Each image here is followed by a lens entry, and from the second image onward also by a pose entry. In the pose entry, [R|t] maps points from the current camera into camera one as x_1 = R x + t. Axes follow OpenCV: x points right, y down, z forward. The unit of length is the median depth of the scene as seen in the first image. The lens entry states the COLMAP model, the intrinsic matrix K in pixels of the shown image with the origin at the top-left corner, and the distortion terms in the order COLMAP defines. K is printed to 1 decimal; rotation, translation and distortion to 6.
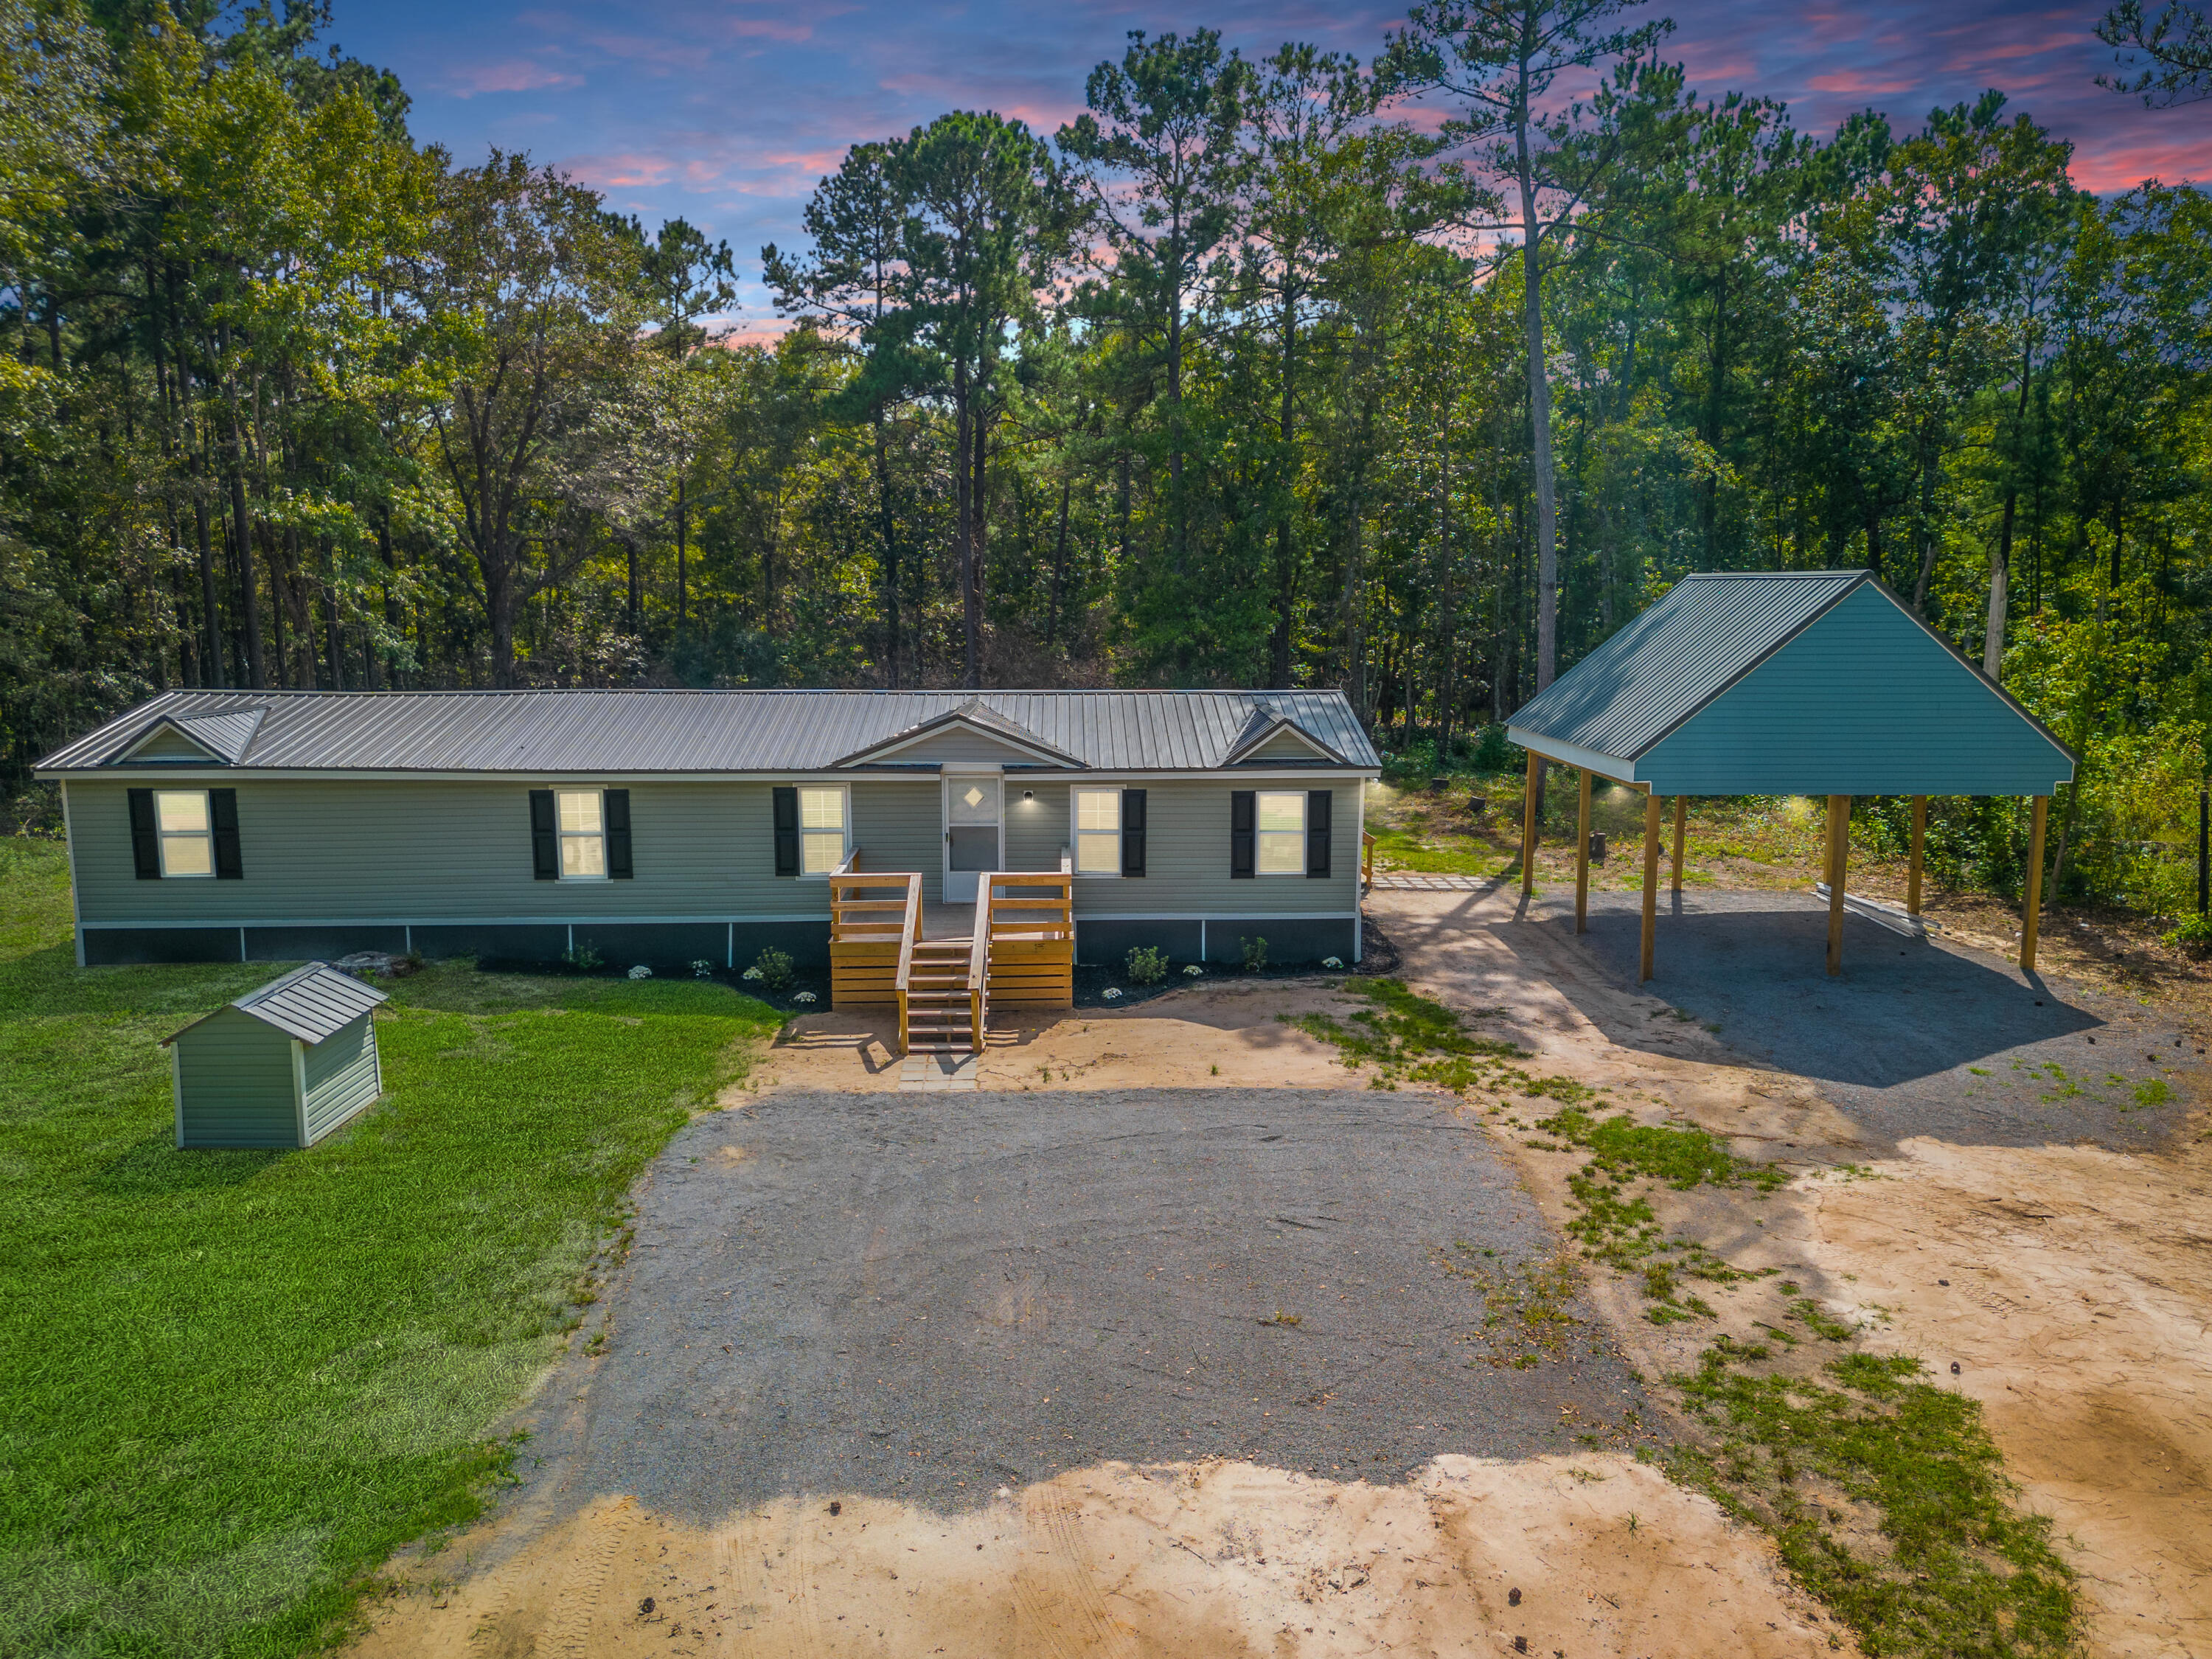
lens RADIAL K [[1559.1, 0, 1100.6], [0, 1559.1, 826.5], [0, 0, 1]] dist [0.050535, -0.040484]
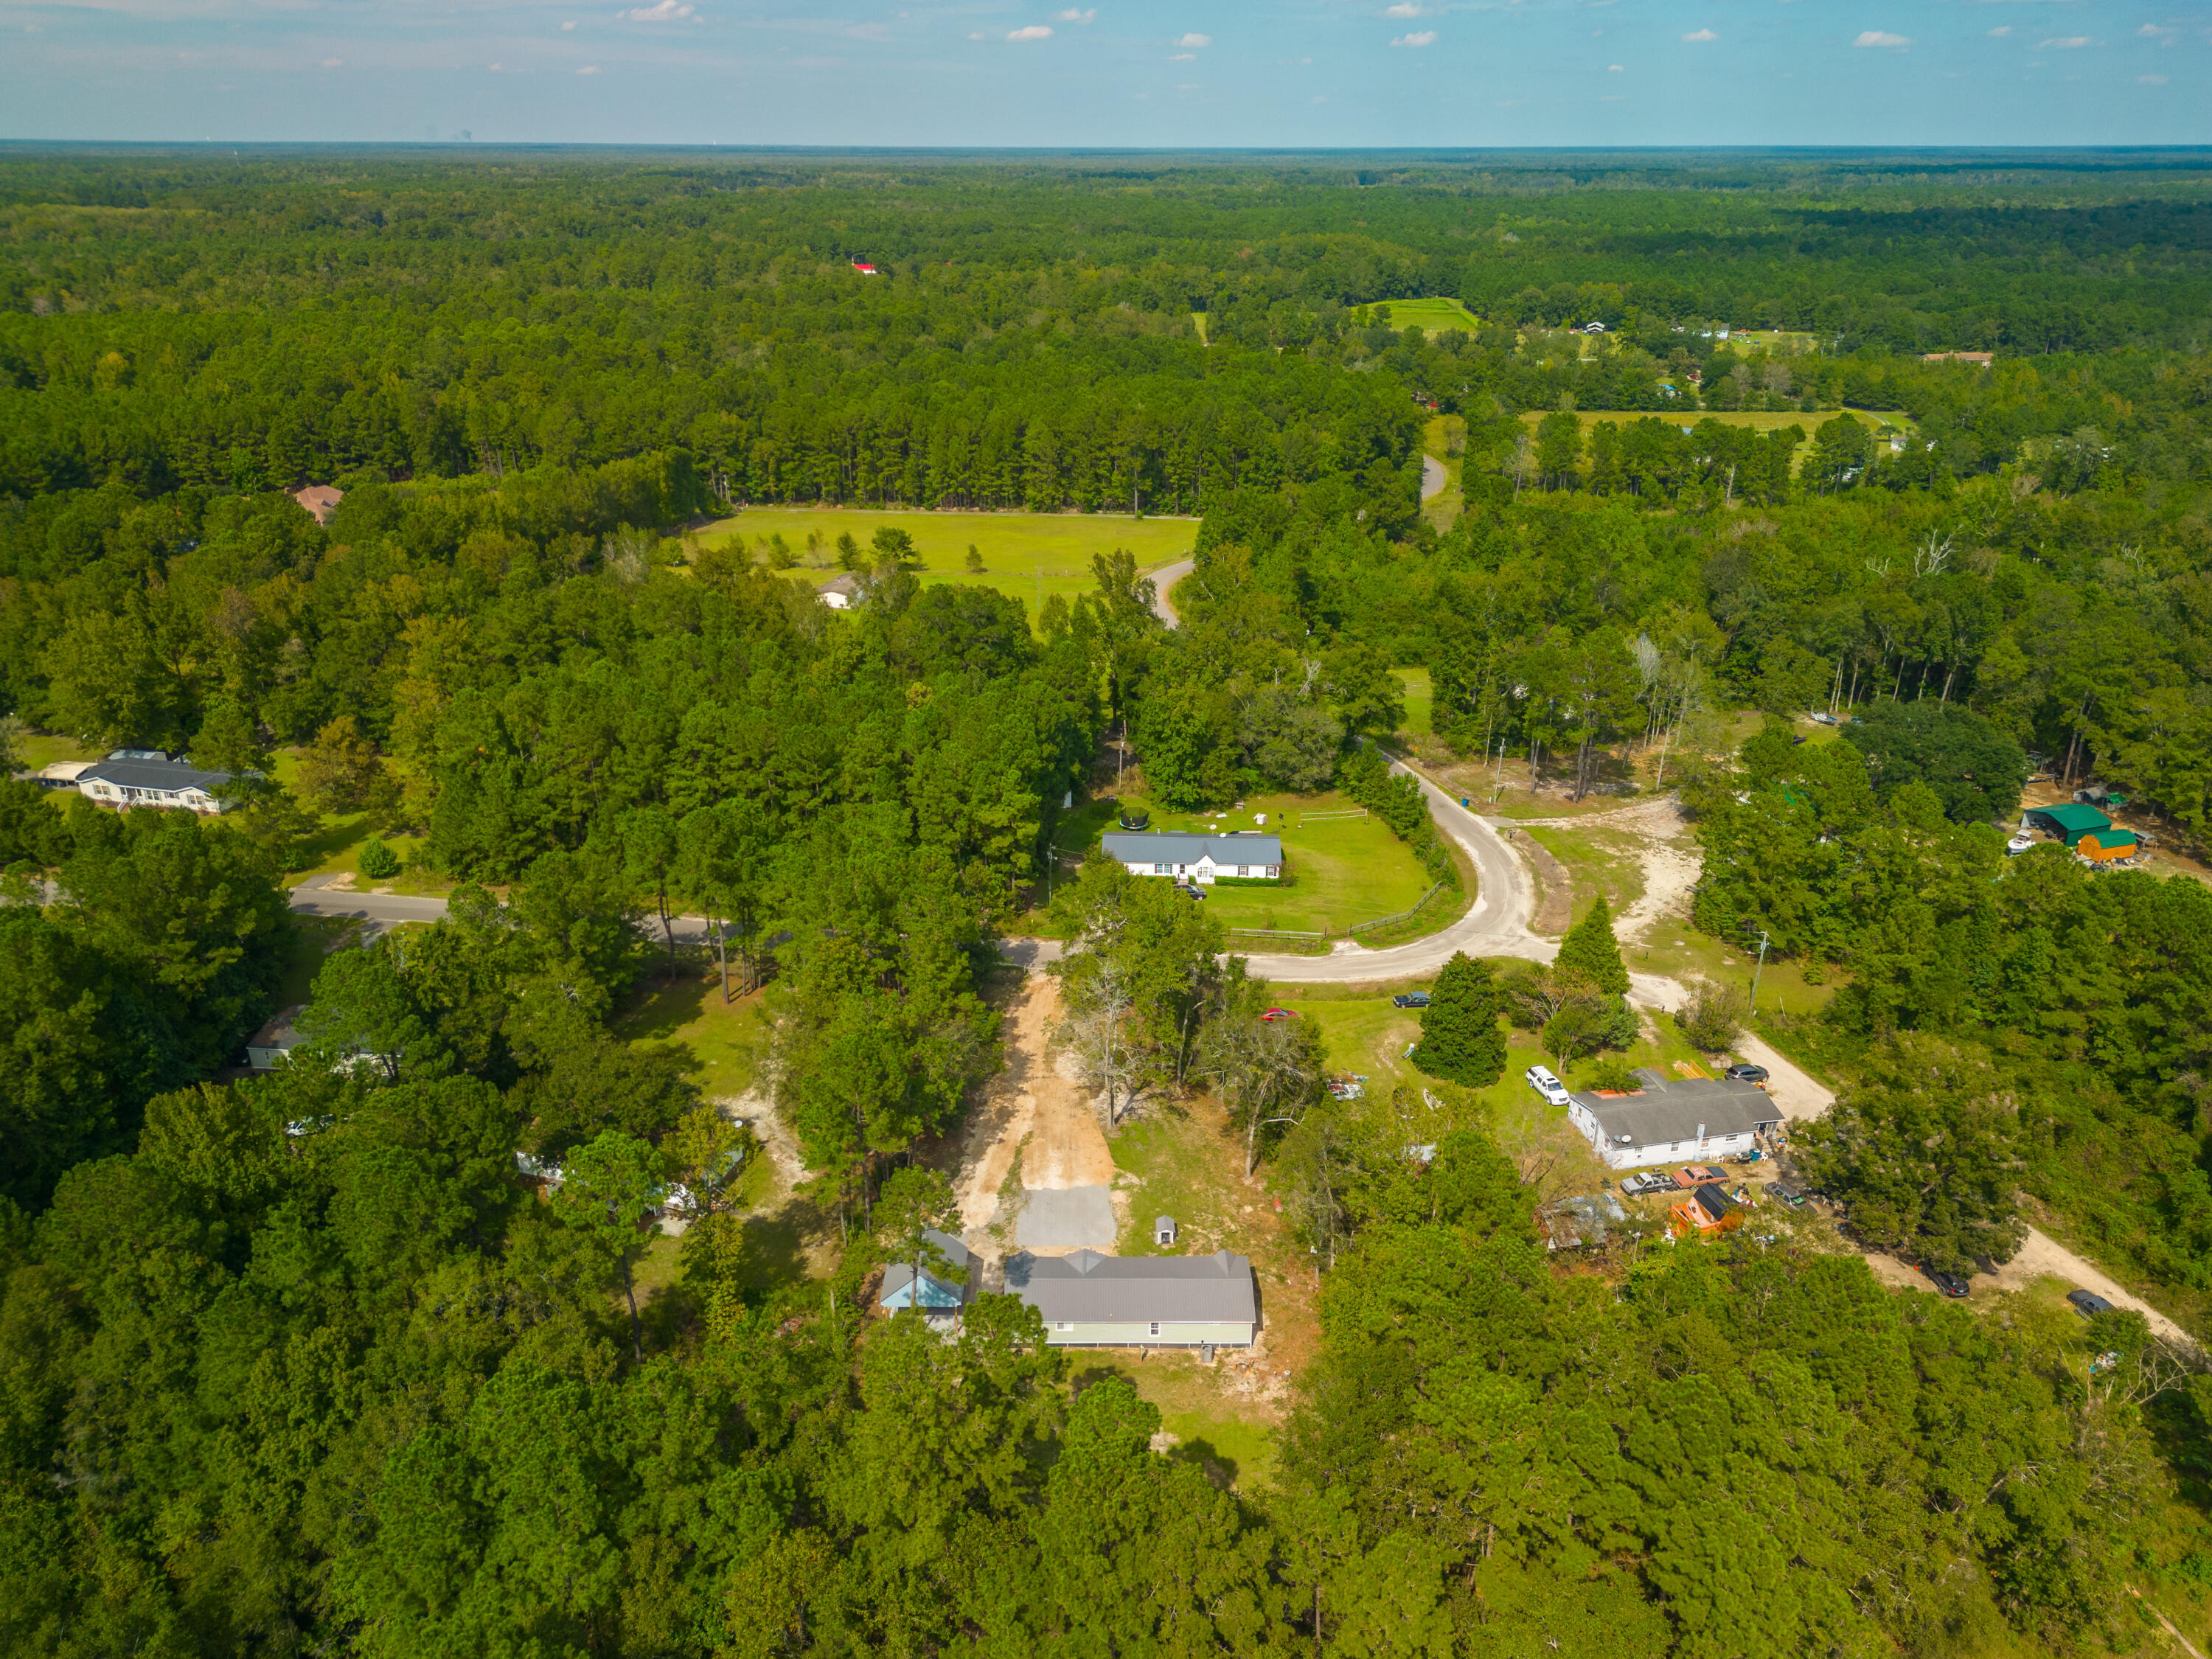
lens RADIAL K [[1559.1, 0, 1099.2], [0, 1559.1, 832.3], [0, 0, 1]] dist [0.050535, -0.040484]
pose [[-0.999777, -0.015541, 0.014321, -0.109363], [-0.004825, 0.827610, 0.561282, -2.489387], [-0.020575, 0.561088, -0.827501, 2.676068]]
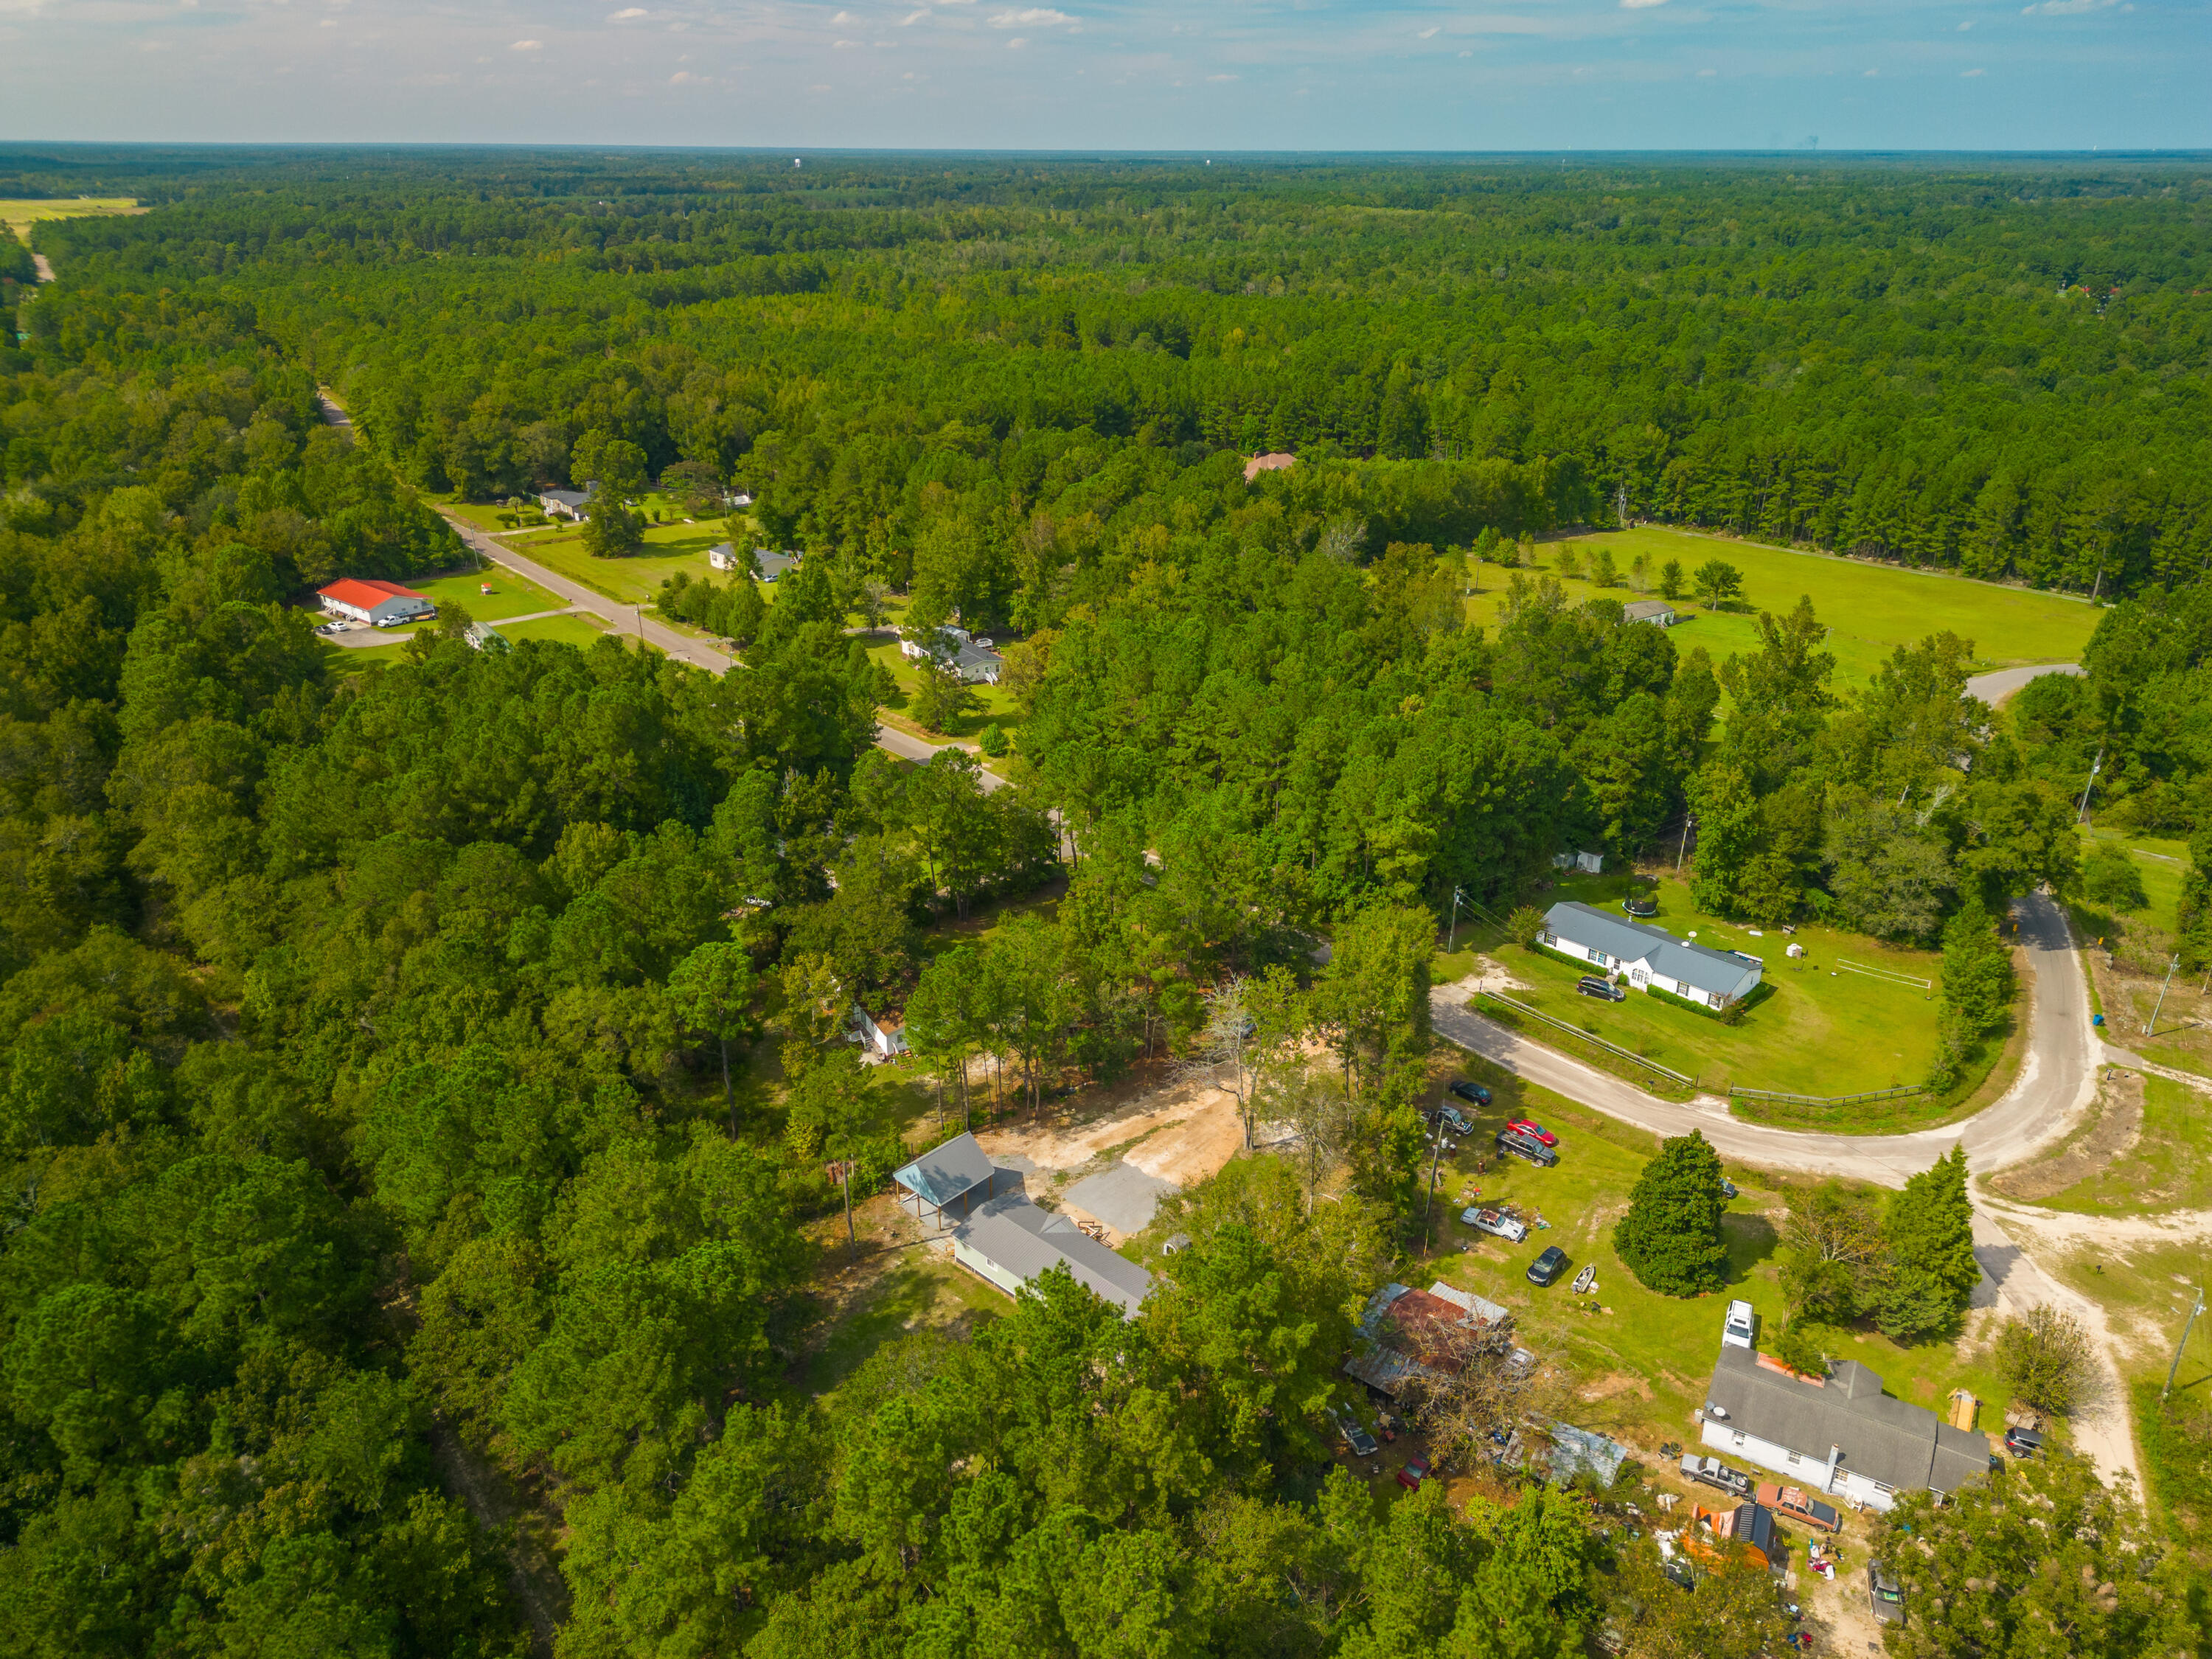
lens RADIAL K [[1559.1, 0, 1085.6], [0, 1559.1, 827.4], [0, 0, 1]] dist [0.050535, -0.040484]
pose [[-0.715869, -0.282648, 0.638468, -1.912083], [0.122486, 0.849389, 0.513357, -2.382626], [-0.687407, 0.445700, -0.573431, 2.026493]]
